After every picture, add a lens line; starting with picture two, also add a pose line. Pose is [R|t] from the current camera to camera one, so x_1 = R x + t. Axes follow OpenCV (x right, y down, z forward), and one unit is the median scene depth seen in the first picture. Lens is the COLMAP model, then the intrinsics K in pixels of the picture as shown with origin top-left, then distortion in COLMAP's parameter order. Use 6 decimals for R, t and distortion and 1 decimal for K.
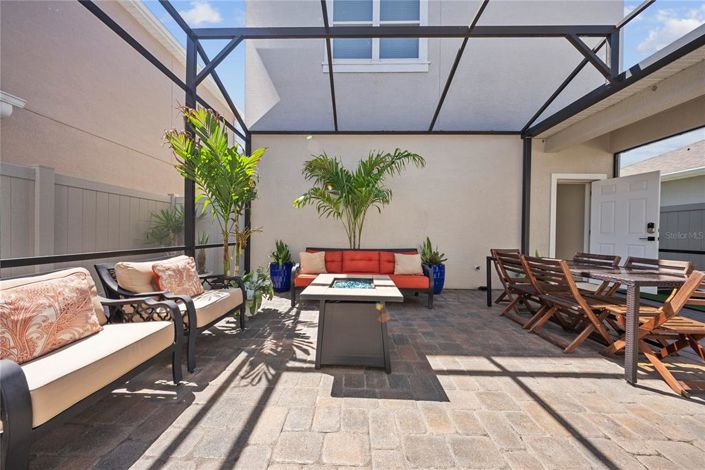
lens RADIAL K [[207.1, 0, 348.0], [0, 207.1, 234.7], [0, 0, 1]] dist [0.000053, -0.000651]
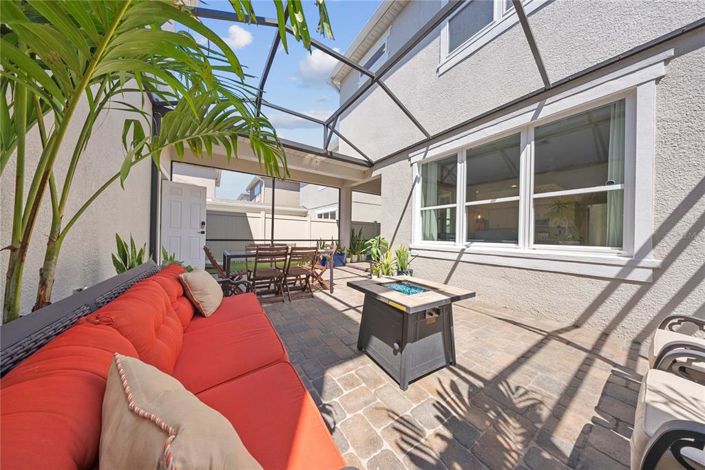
lens RADIAL K [[207.1, 0, 350.3], [0, 207.1, 236.1], [0, 0, 1]] dist [0.000053, -0.000651]
pose [[-0.577673, -0.030682, 0.815691, -0.476712], [-0.020532, 0.999523, 0.023056, -0.013948], [-0.816010, -0.003429, -0.578028, 1.411322]]
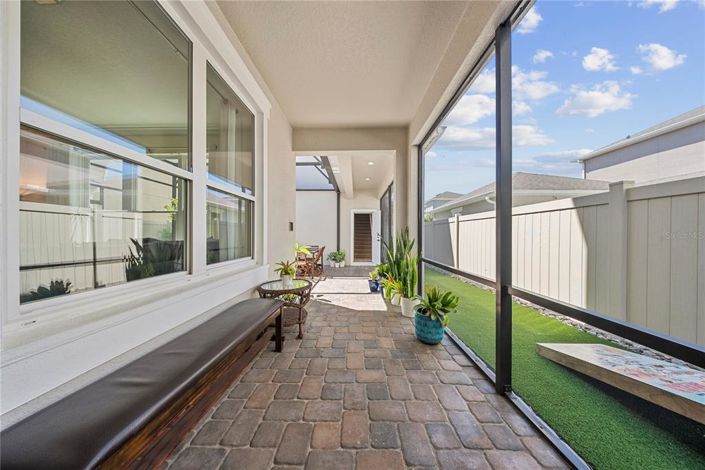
lens RADIAL K [[207.1, 0, 351.3], [0, 207.1, 236.2], [0, 0, 1]] dist [0.000053, -0.000651]
pose [[0.999972, -0.007530, 0.000532, 1.660255], [0.007533, 0.999949, -0.006760, -0.023709], [-0.000481, 0.006764, 0.999977, -1.779608]]
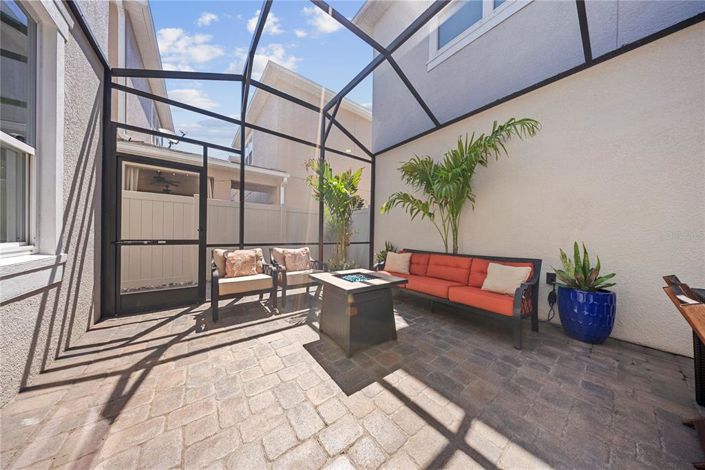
lens RADIAL K [[207.1, 0, 350.2], [0, 207.1, 234.5], [0, 0, 1]] dist [0.000053, -0.000651]
pose [[0.620243, 0.000853, -0.784409, 0.736164], [-0.013940, 0.999853, -0.009935, 0.004943], [0.784286, 0.017097, 0.620164, 0.197830]]
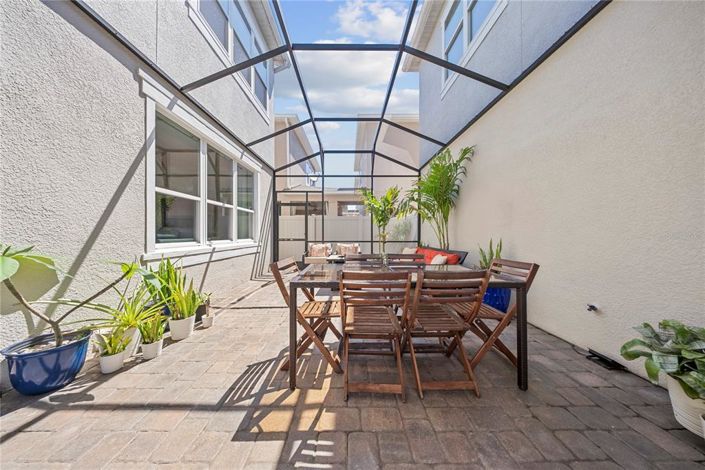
lens RADIAL K [[207.1, 0, 347.4], [0, 207.1, 235.6], [0, 0, 1]] dist [0.000053, -0.000651]
pose [[0.021271, -0.006581, -0.999752, 1.813715], [-0.007169, 0.999952, -0.006735, 0.012300], [0.999748, 0.007310, 0.021223, 0.761138]]
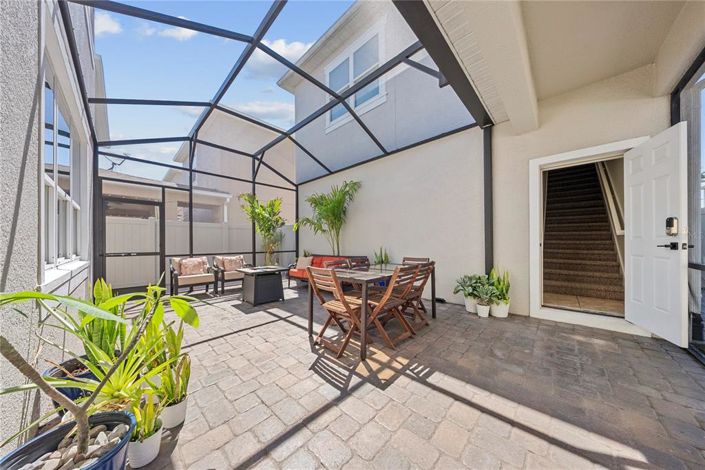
lens RADIAL K [[219.8, 0, 342.6], [0, 219.8, 242.8], [0, 0, 1]] dist [0.000933, -0.000152]
pose [[0.727141, -0.022442, -0.686122, 1.737887], [0.013311, 0.999739, -0.018594, 0.014055], [0.686359, 0.004388, 0.727249, -0.061174]]
